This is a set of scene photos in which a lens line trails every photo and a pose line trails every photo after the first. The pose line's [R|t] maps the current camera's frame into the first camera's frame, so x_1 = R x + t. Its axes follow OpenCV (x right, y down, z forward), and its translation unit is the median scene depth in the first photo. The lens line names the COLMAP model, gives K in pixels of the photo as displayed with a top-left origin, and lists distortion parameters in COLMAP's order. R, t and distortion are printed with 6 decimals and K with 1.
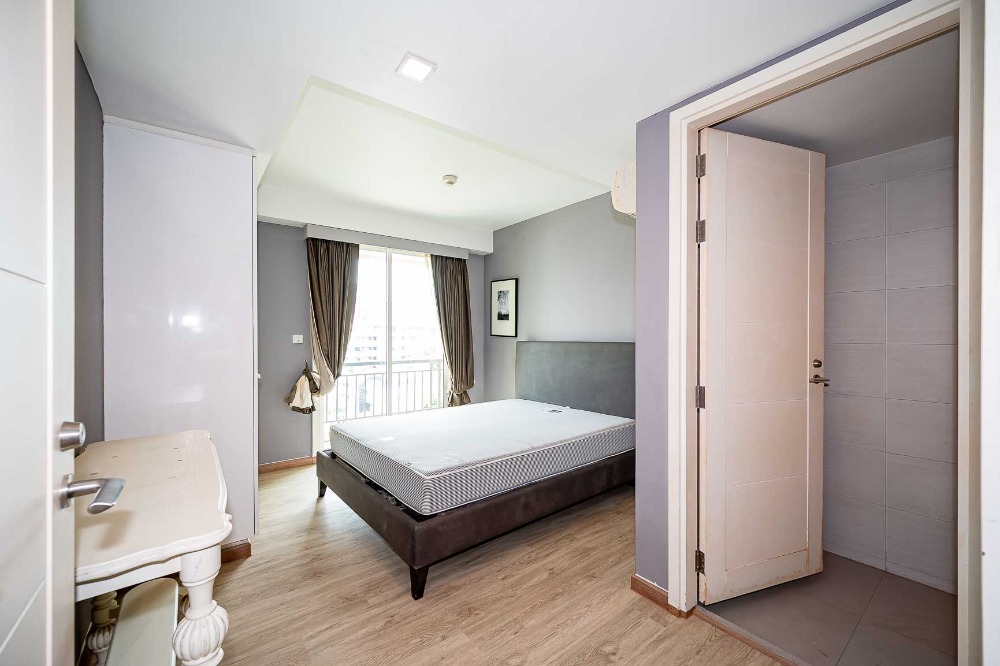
lens RADIAL K [[405.6, 0, 500.2], [0, 405.6, 335.7], [0, 0, 1]] dist [0.003731, -0.001648]
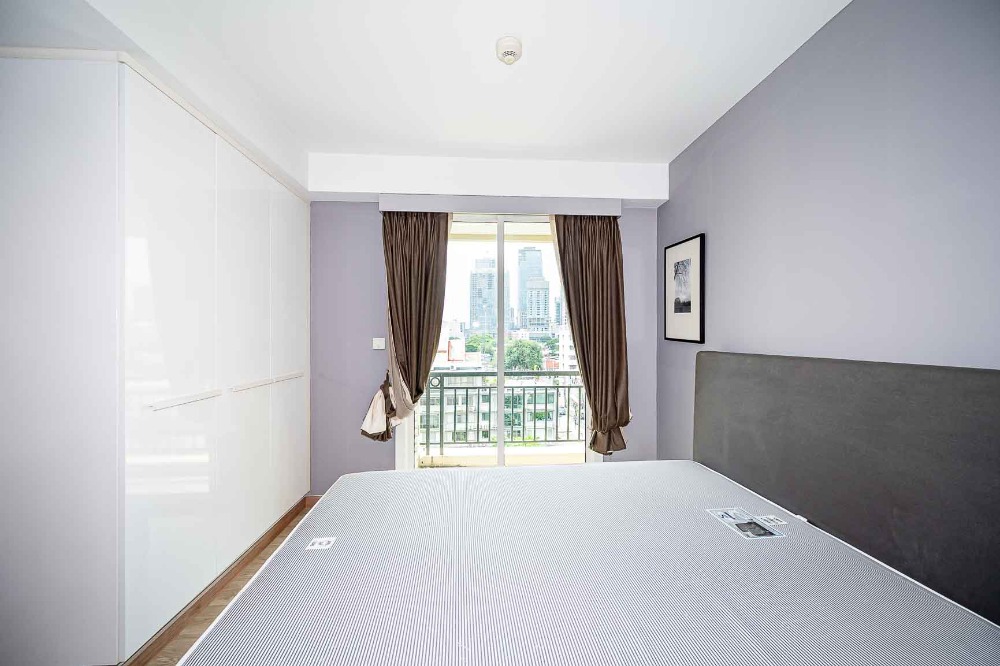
lens RADIAL K [[405.6, 0, 498.4], [0, 405.6, 335.9], [0, 0, 1]] dist [0.003731, -0.001648]
pose [[0.817601, 0.004446, -0.575768, 0.129330], [0.002879, 0.999926, 0.011810, -0.013438], [0.575778, -0.011314, 0.817528, 0.402602]]
